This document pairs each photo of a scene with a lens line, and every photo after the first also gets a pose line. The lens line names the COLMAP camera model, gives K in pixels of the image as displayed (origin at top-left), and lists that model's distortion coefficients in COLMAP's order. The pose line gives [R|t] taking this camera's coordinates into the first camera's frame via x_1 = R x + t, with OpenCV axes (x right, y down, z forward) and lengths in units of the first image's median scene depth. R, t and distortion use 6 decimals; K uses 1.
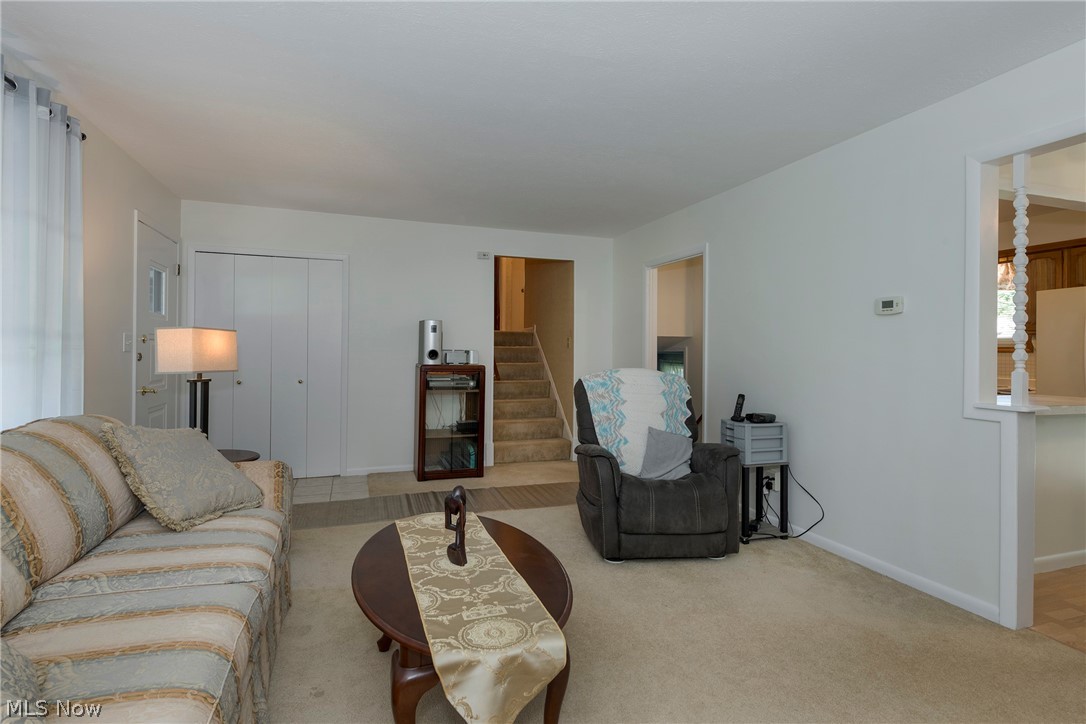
lens RADIAL K [[566.6, 0, 539.5], [0, 566.6, 355.6], [0, 0, 1]] dist [0.014816, -0.010161]
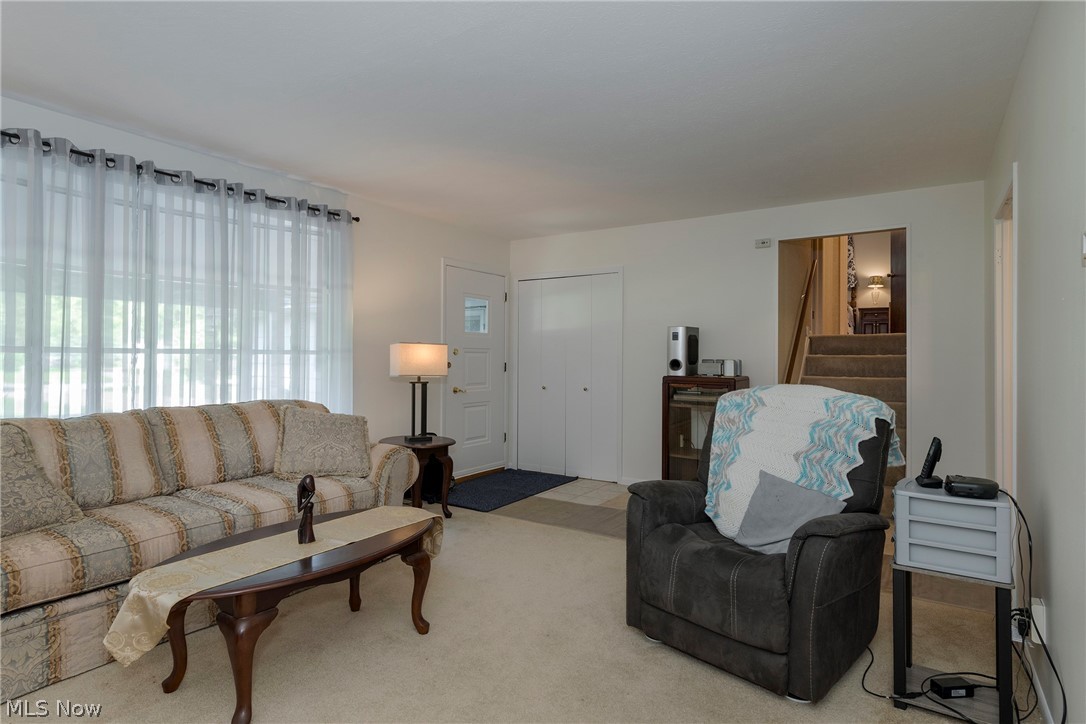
lens RADIAL K [[587.1, 0, 536.2], [0, 587.1, 363.2], [0, 0, 1]] dist [0.012054, -0.005113]
pose [[0.592617, 0.002300, -0.805481, 0.595001], [-0.008243, 0.999961, -0.003209, 0.001200], [0.805442, 0.008541, 0.592613, 0.359822]]
